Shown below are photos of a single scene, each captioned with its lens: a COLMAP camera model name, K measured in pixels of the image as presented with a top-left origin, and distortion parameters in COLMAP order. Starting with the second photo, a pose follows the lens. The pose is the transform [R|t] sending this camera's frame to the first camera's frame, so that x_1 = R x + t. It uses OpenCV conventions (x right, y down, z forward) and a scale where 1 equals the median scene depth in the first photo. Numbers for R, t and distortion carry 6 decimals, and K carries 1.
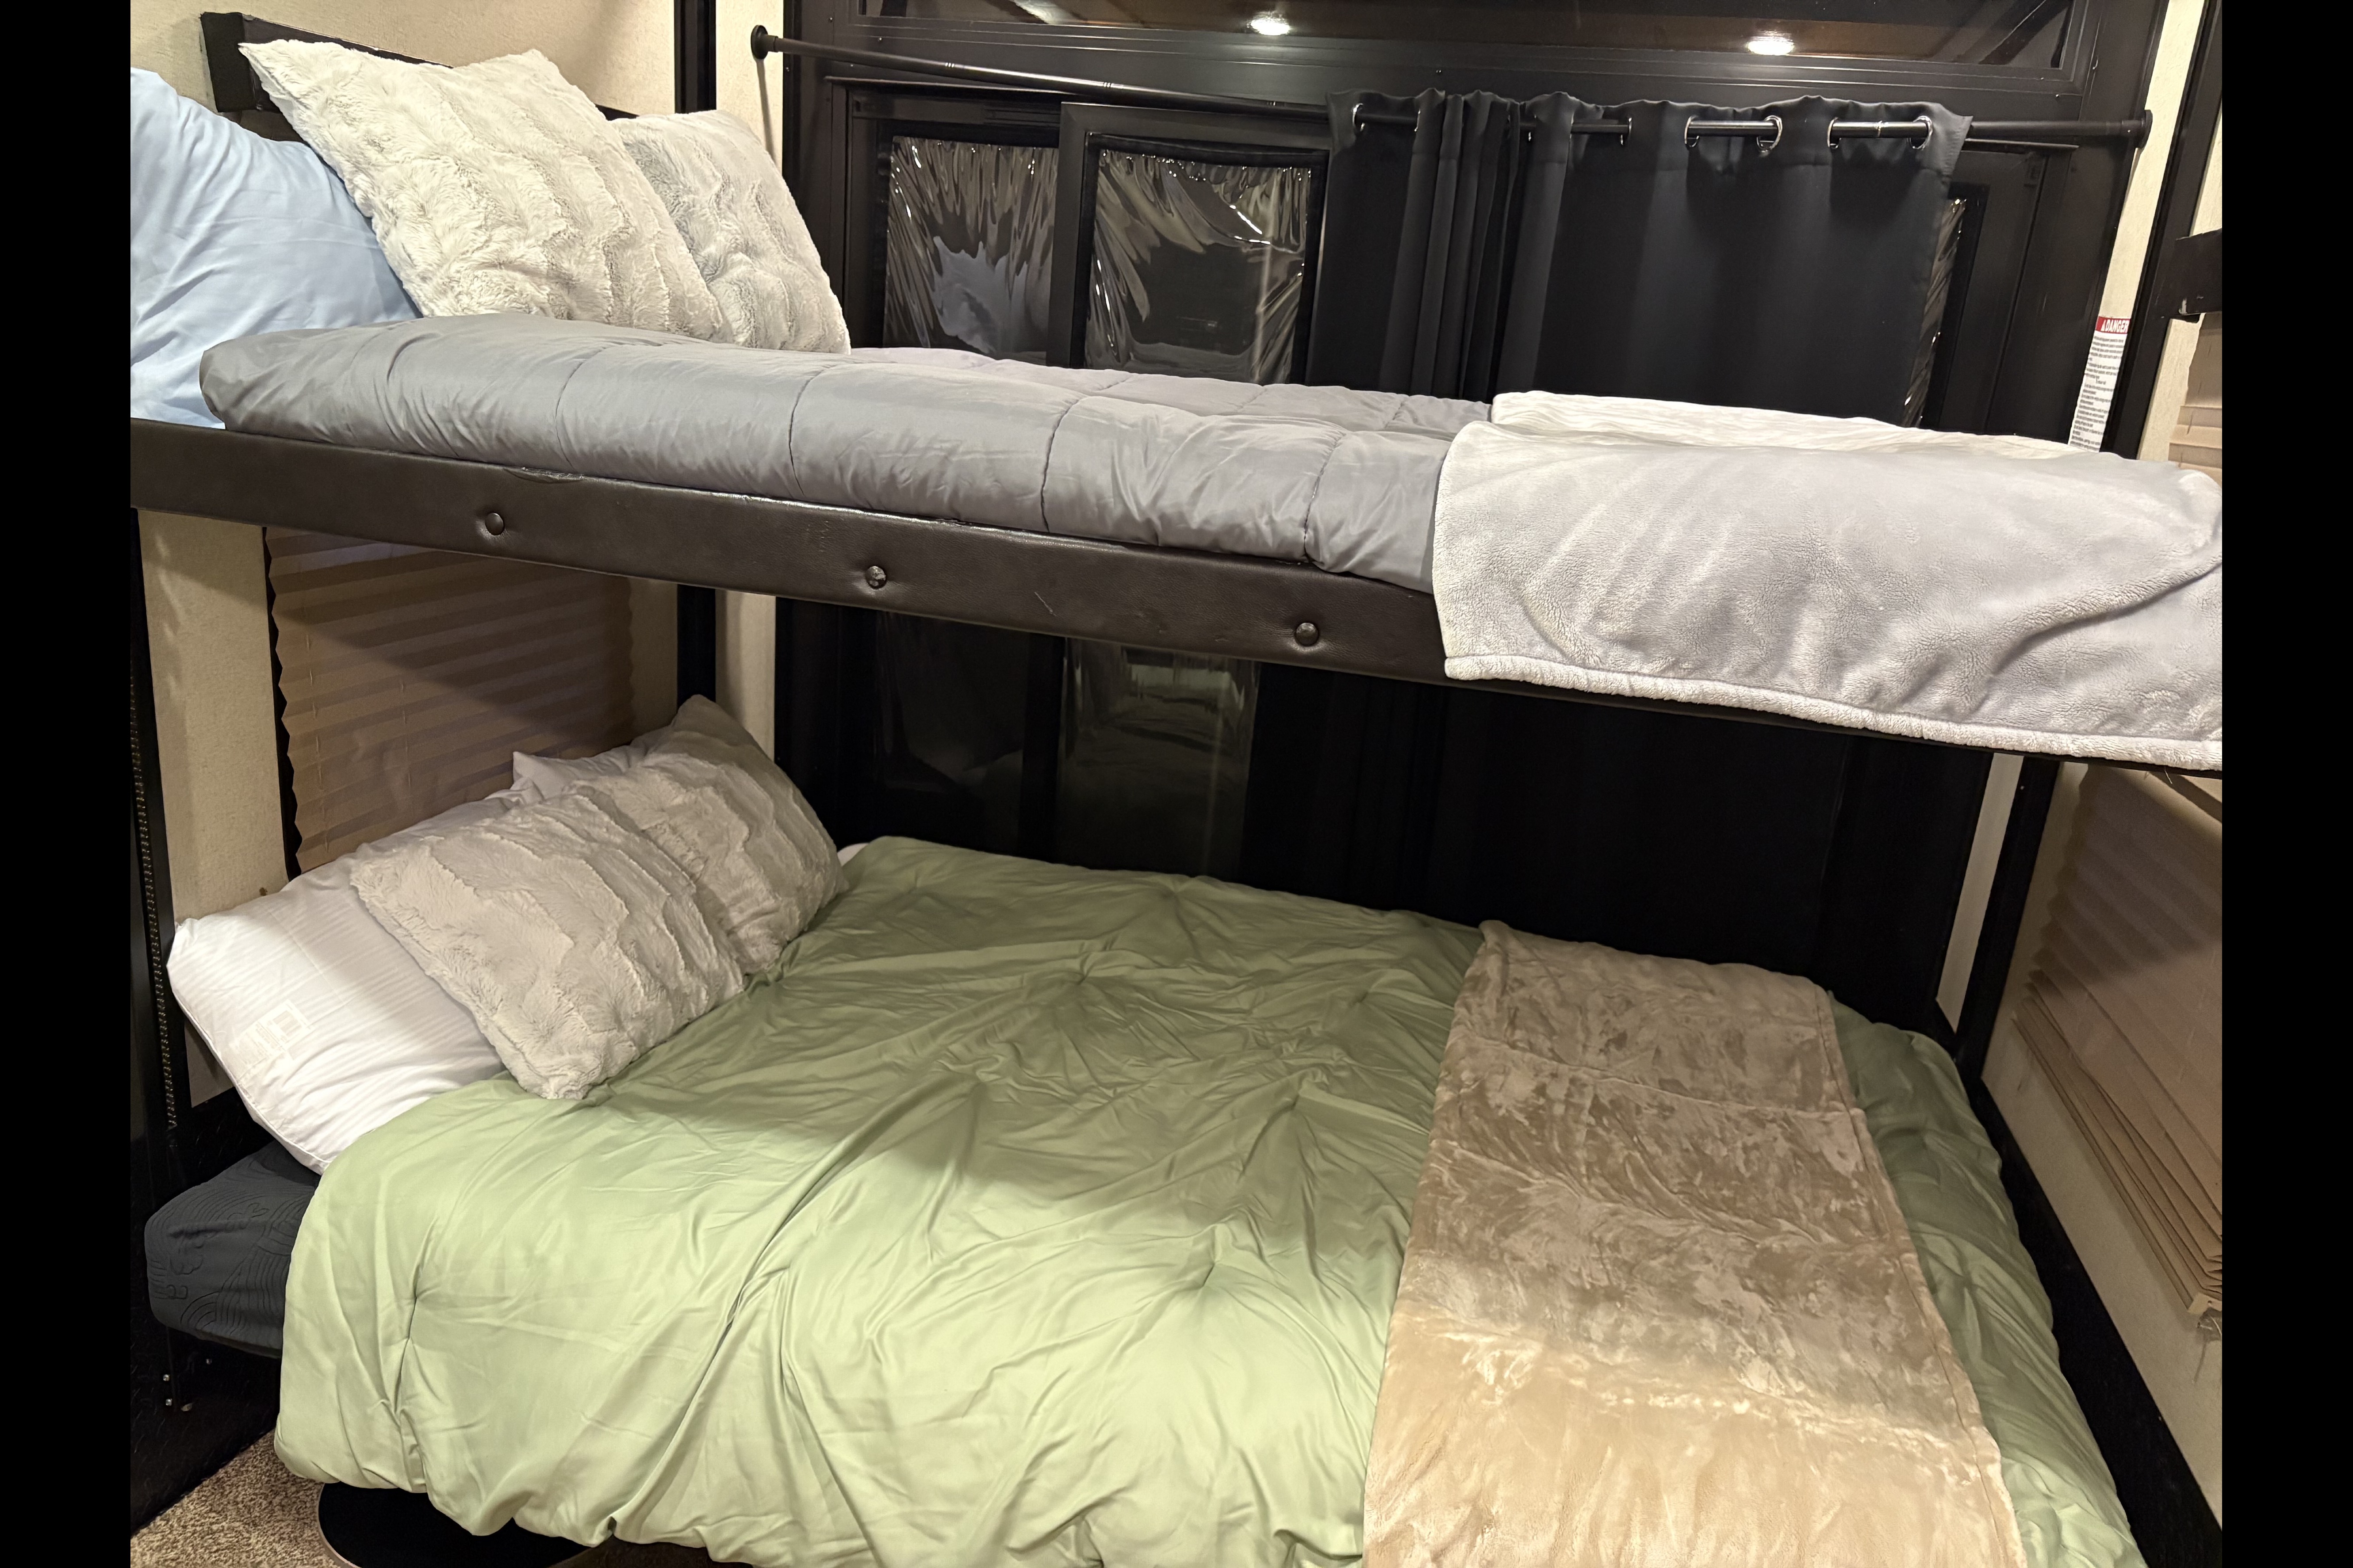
lens RADIAL K [[1602.3, 0, 1176.5], [0, 1602.3, 784.0], [0, 0, 1]] dist [-0.004351, -0.002342]
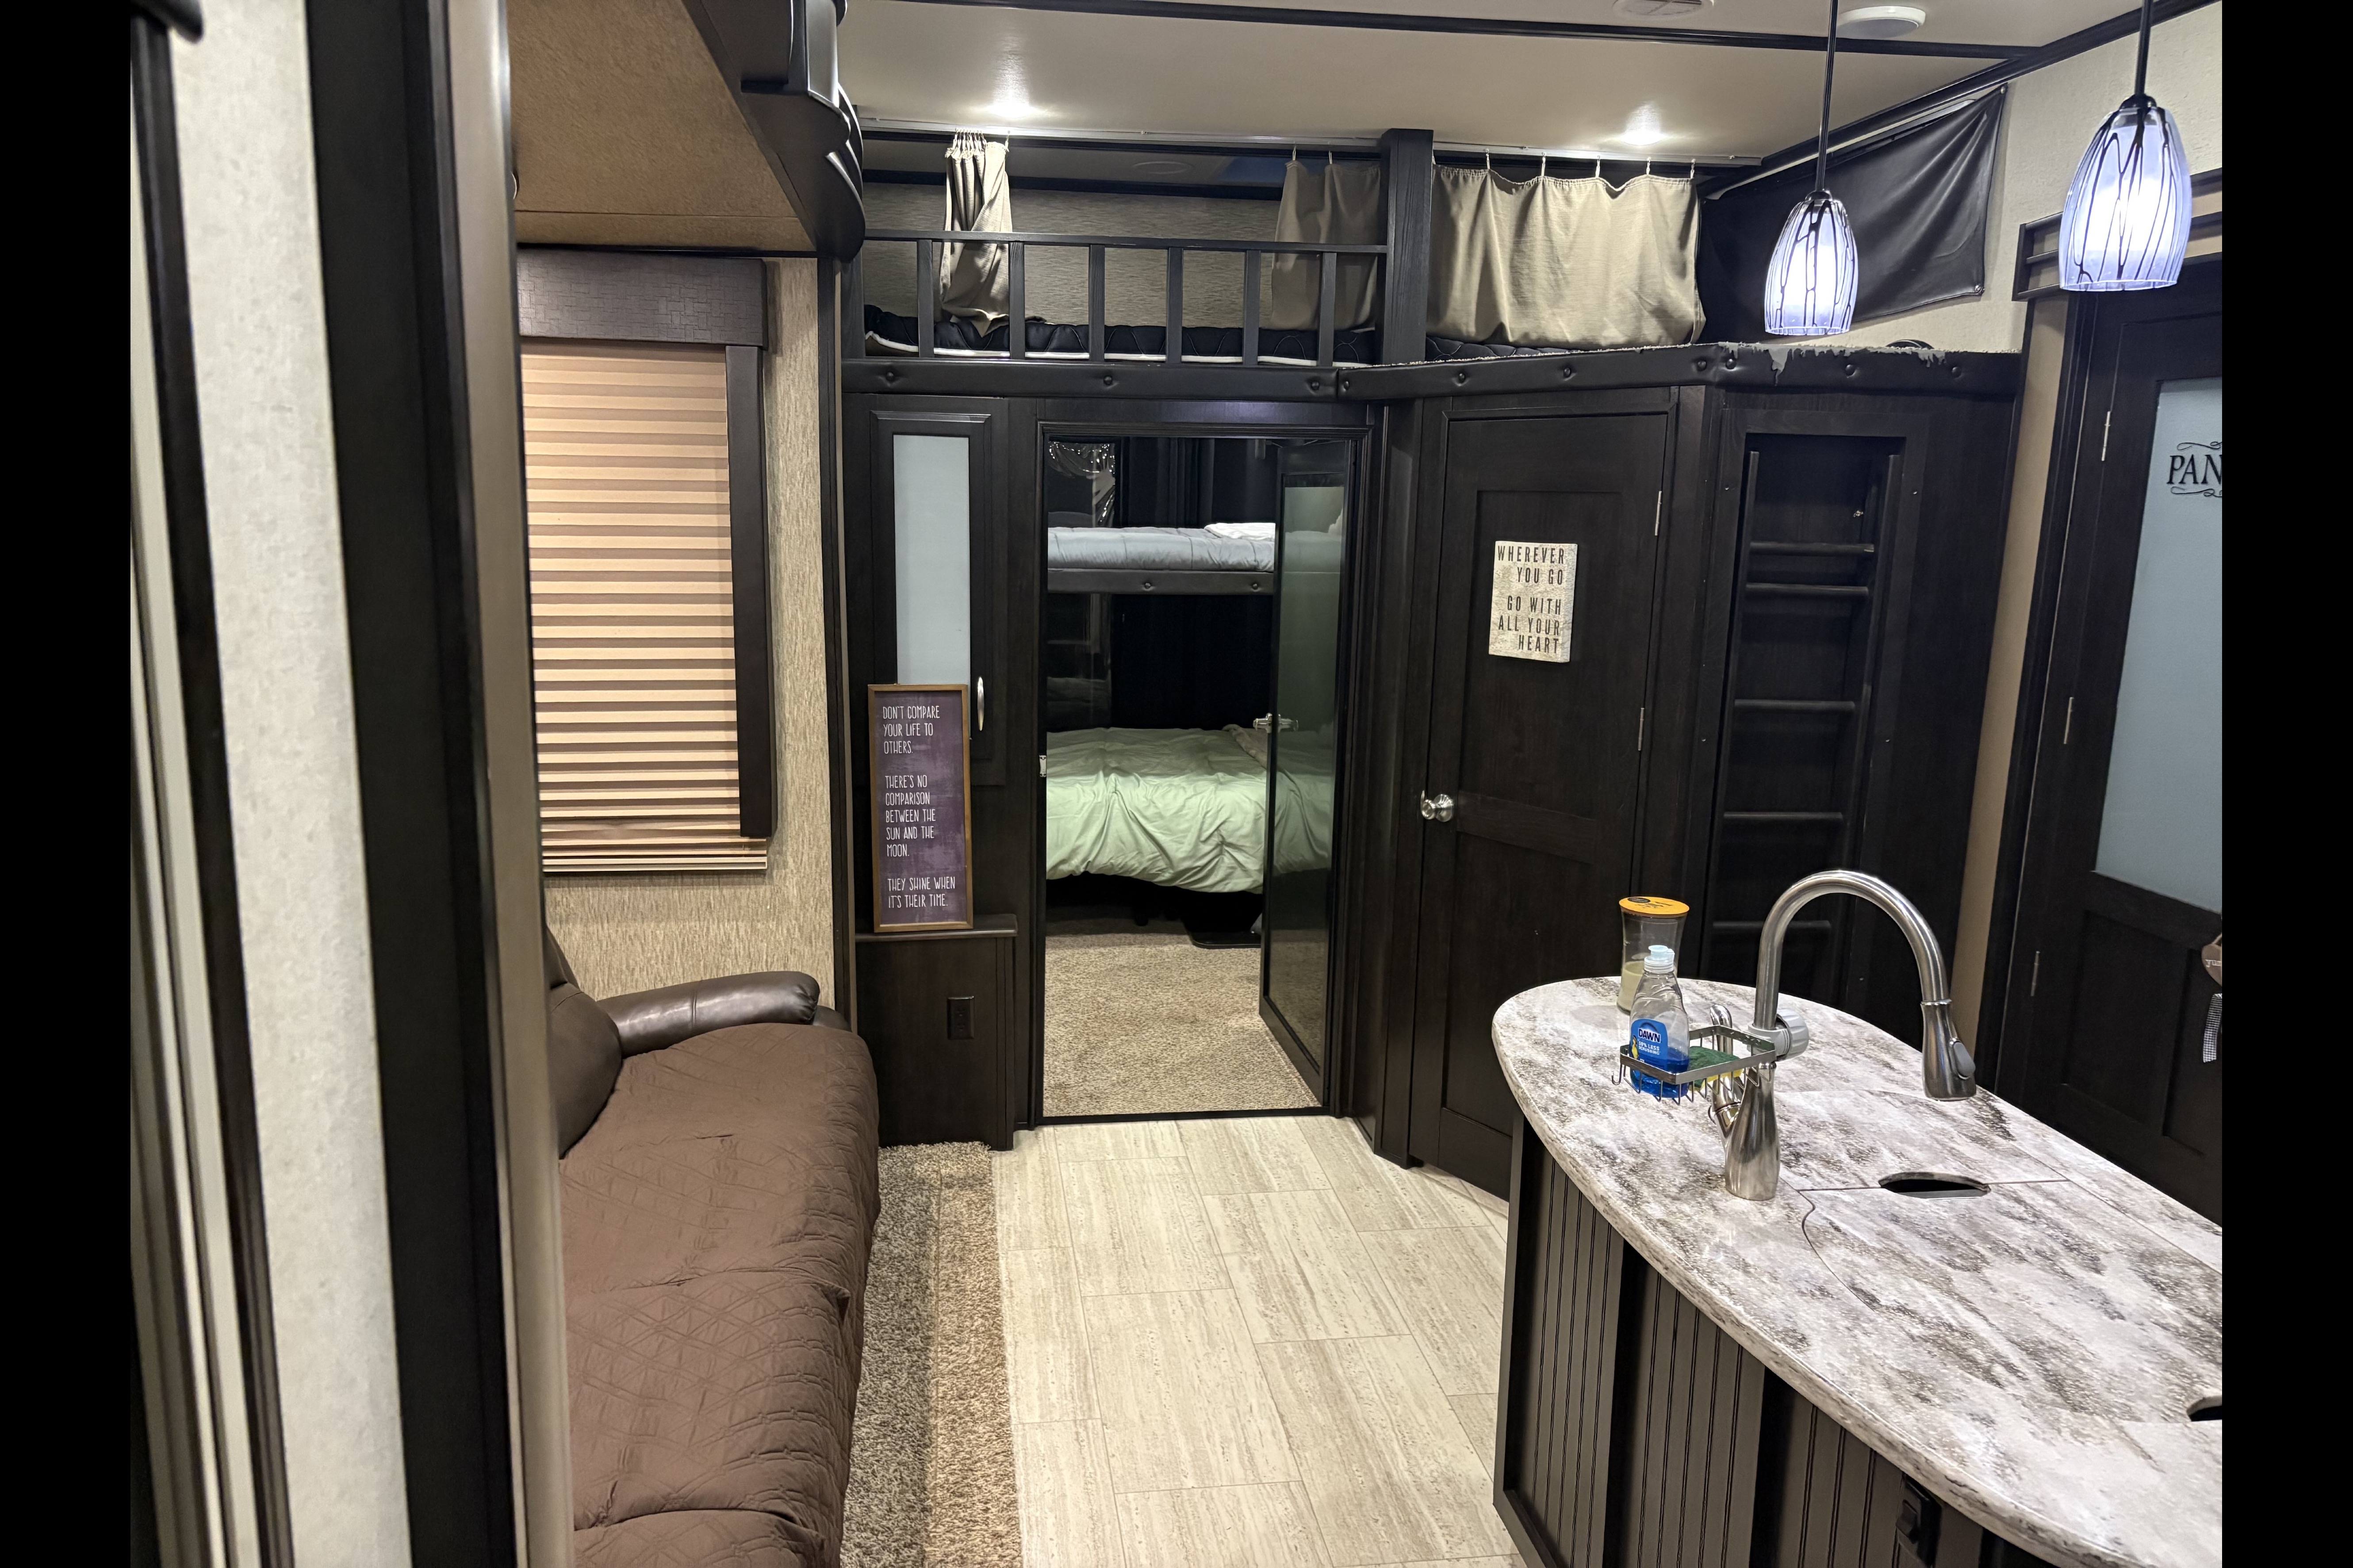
lens RADIAL K [[1602.3, 0, 1176.5], [0, 1602.3, 784.0], [0, 0, 1]] dist [-0.004351, -0.002342]
pose [[0.921369, -0.132316, 0.365475, -1.471001], [0.162687, 0.985229, -0.053446, 0.524224], [-0.353005, 0.108701, 0.929286, -2.404505]]
